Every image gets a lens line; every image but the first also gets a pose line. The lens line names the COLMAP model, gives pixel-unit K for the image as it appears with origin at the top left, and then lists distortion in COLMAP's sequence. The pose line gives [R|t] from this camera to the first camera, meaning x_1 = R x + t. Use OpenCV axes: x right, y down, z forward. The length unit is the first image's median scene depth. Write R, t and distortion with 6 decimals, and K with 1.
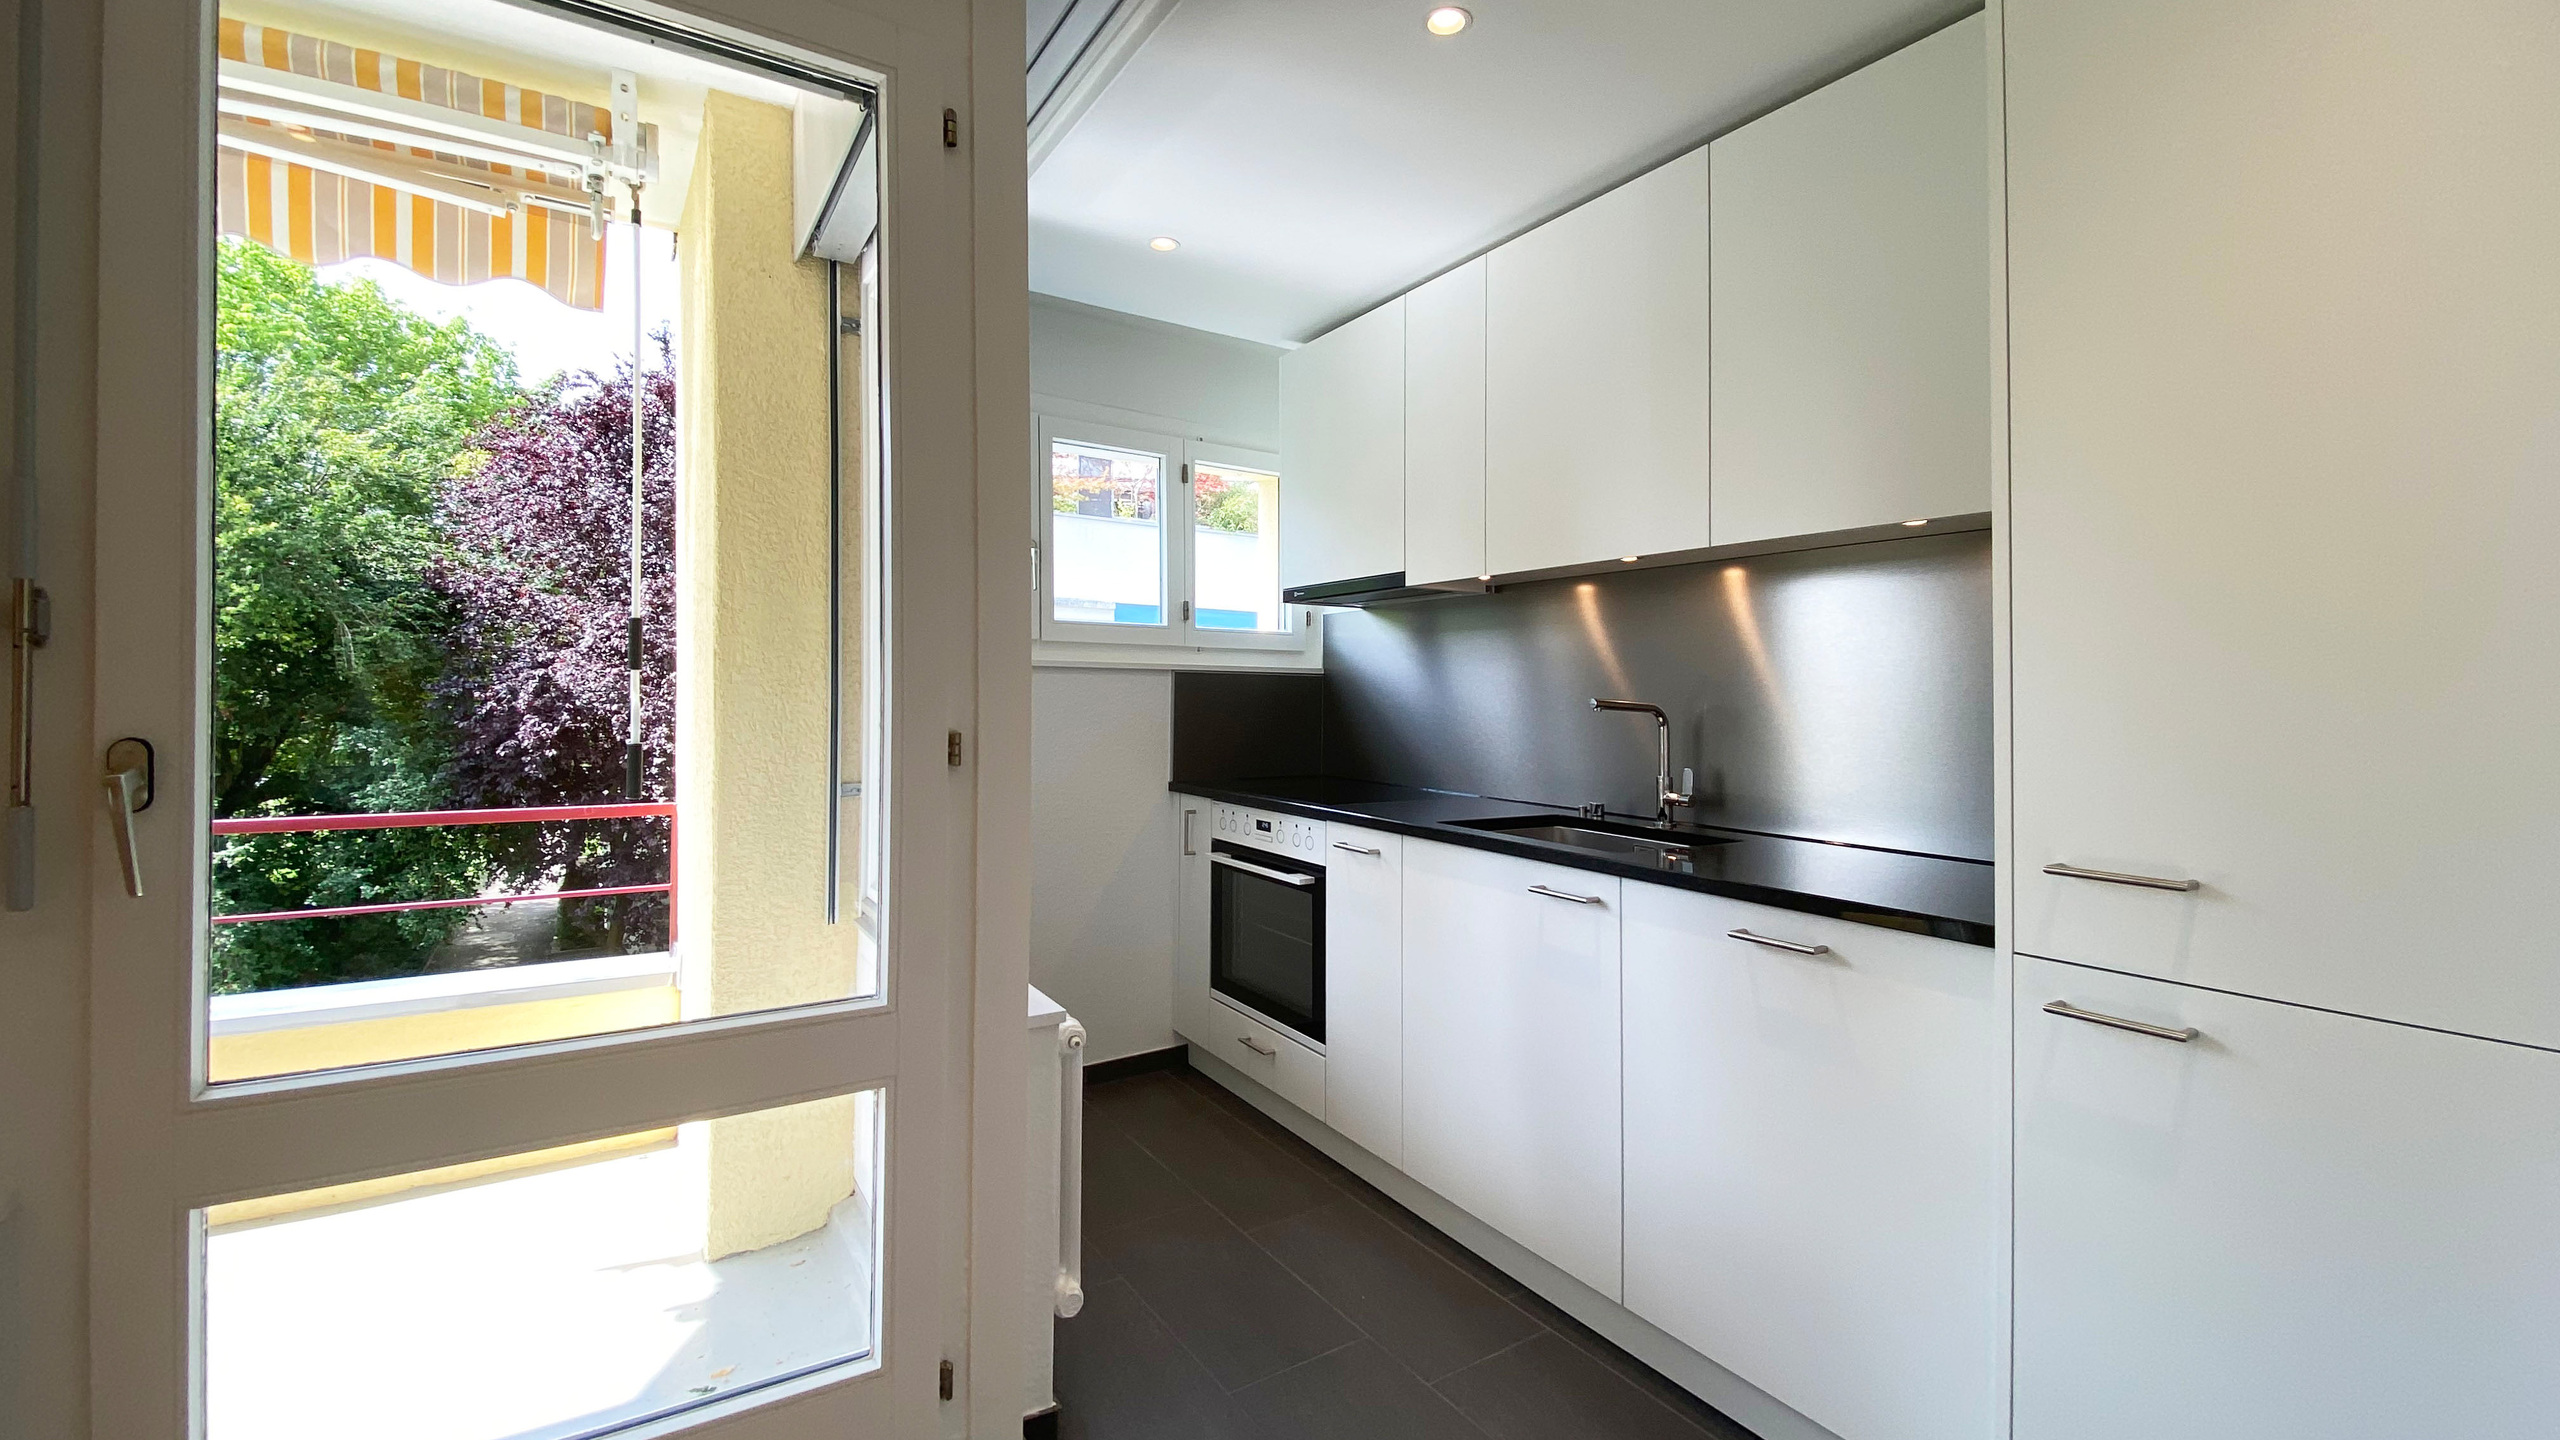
lens RADIAL K [[1072.4, 0, 1253.0], [0, 1072.4, 691.1], [0, 0, 1]] dist [0.012152, -0.003859]
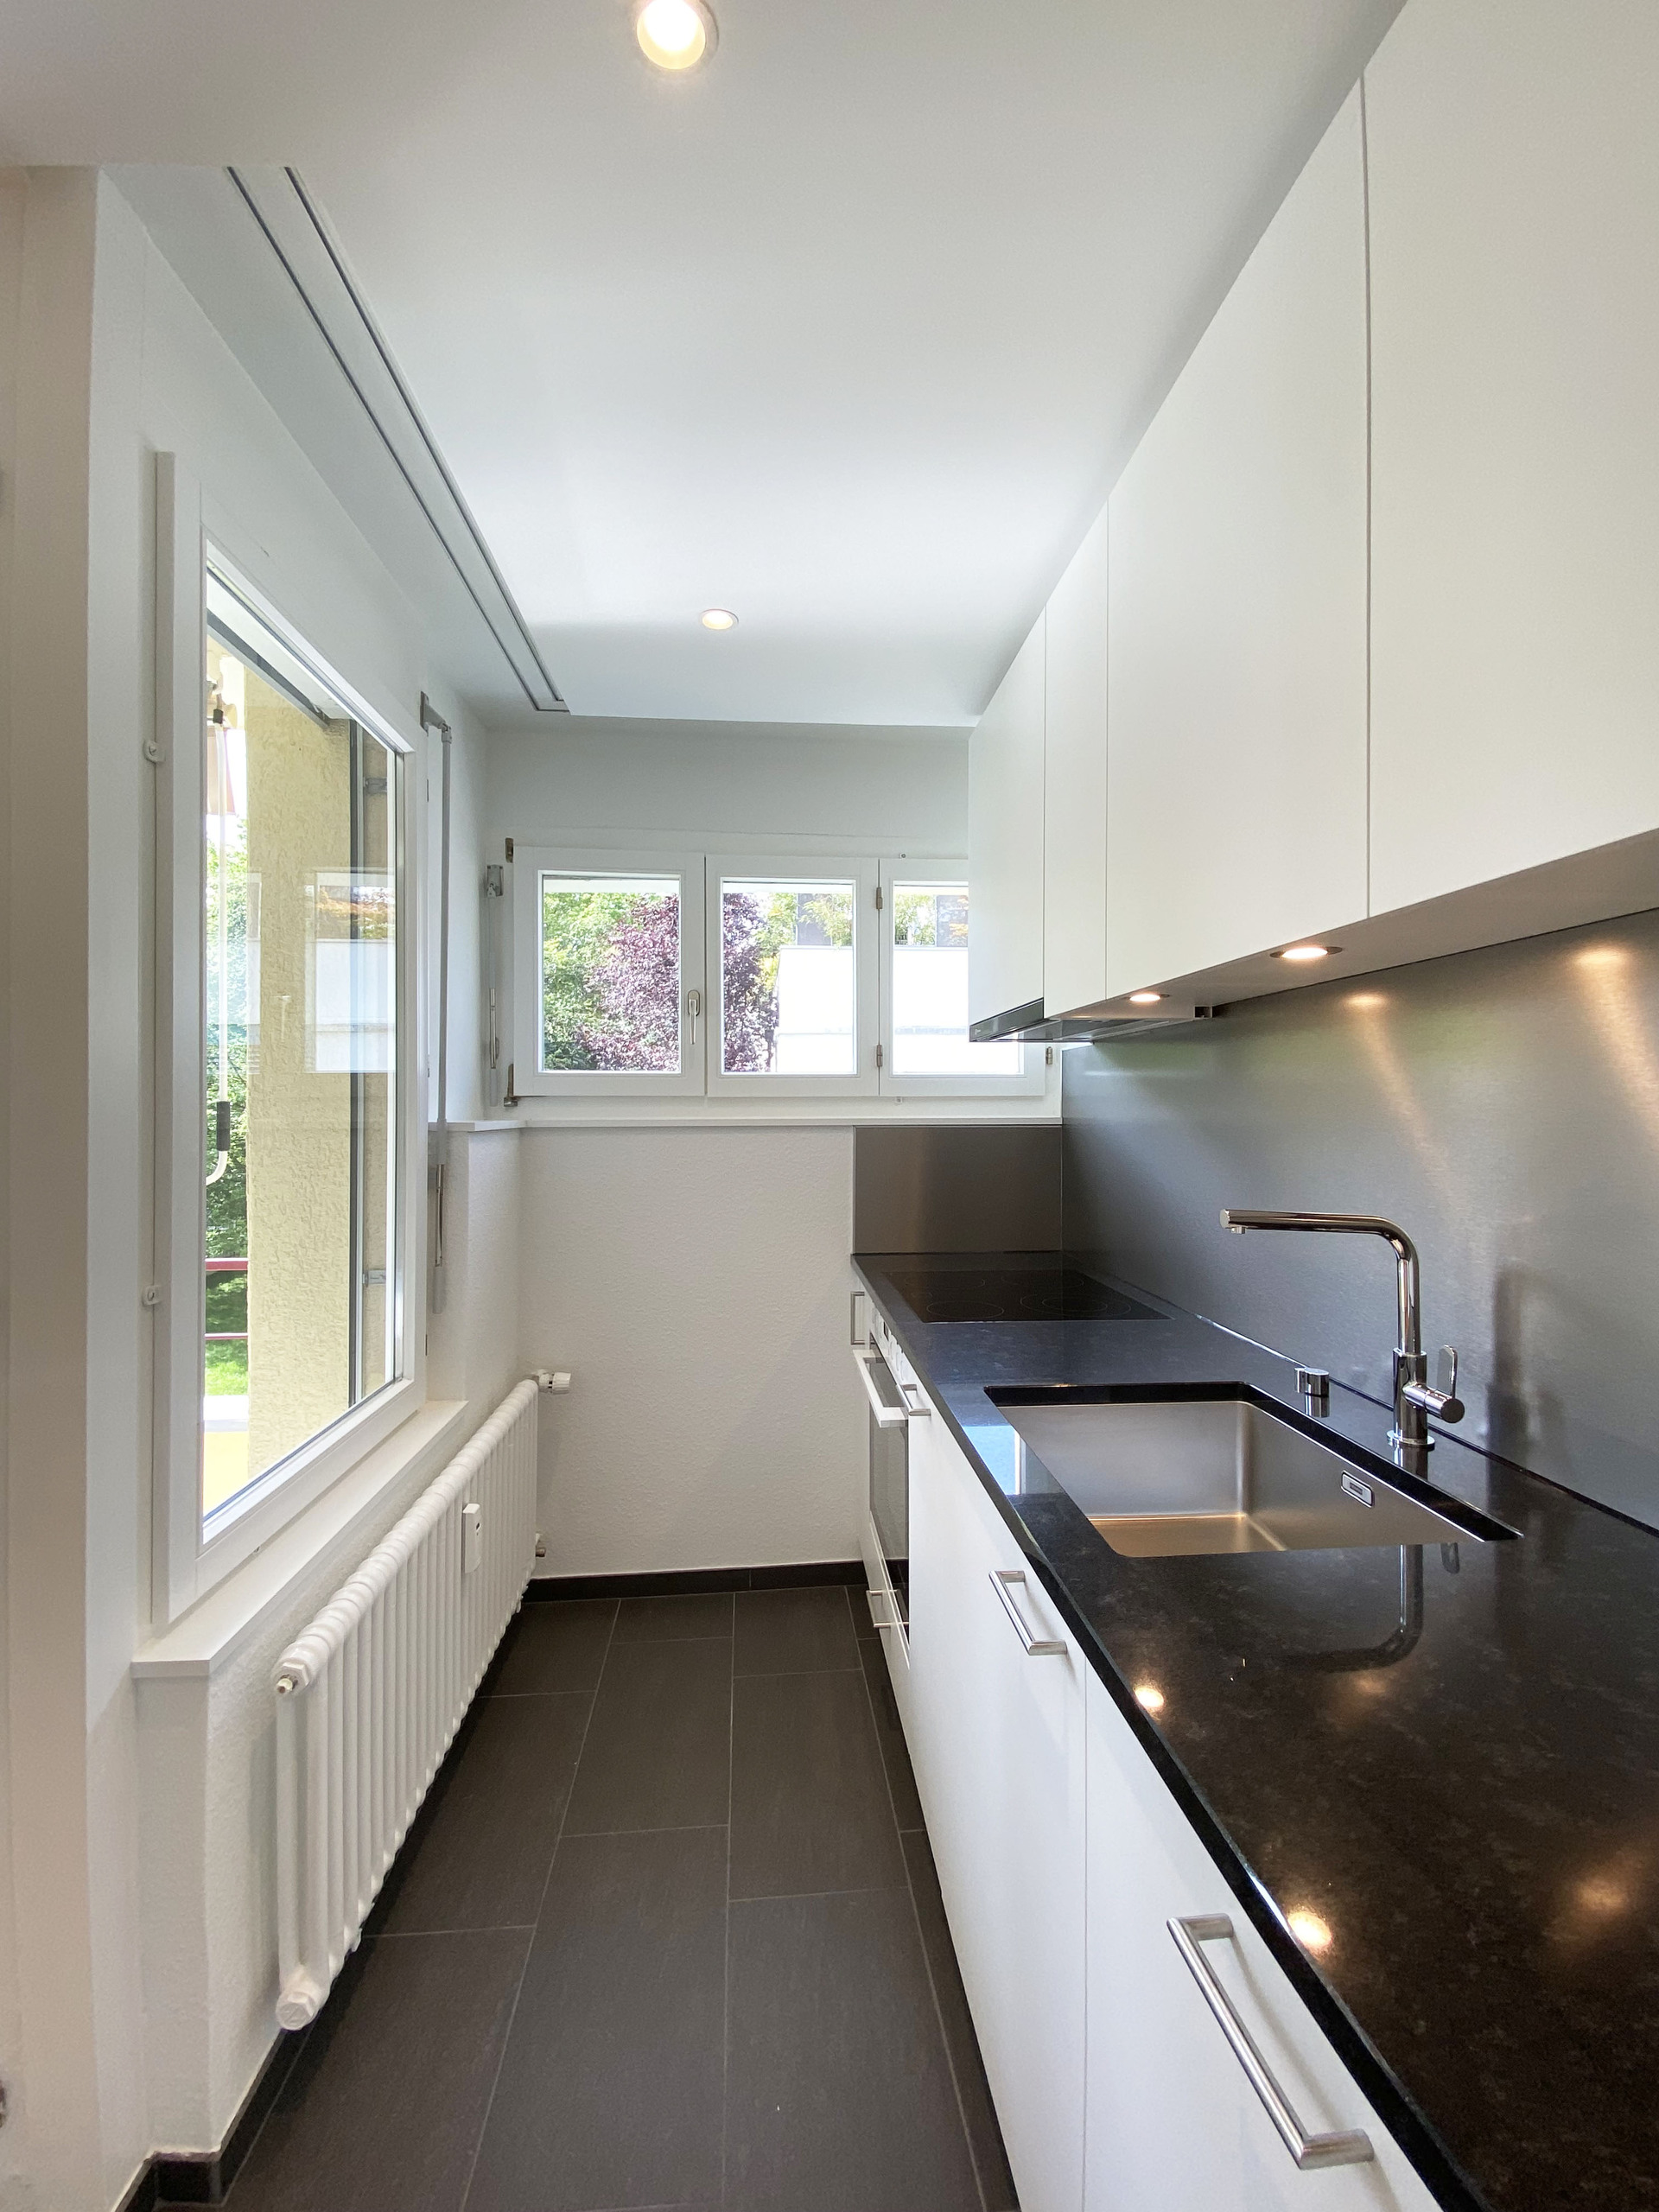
lens RADIAL K [[914.8, 0, 811.6], [0, 914.8, 1111.9], [0, 0, 1]] dist [0.022986, 0.000080]
pose [[0.880752, -0.014004, -0.473370, 0.070394], [0.018414, 0.999819, 0.004682, -0.010033], [0.473219, -0.012840, 0.880851, 0.094220]]
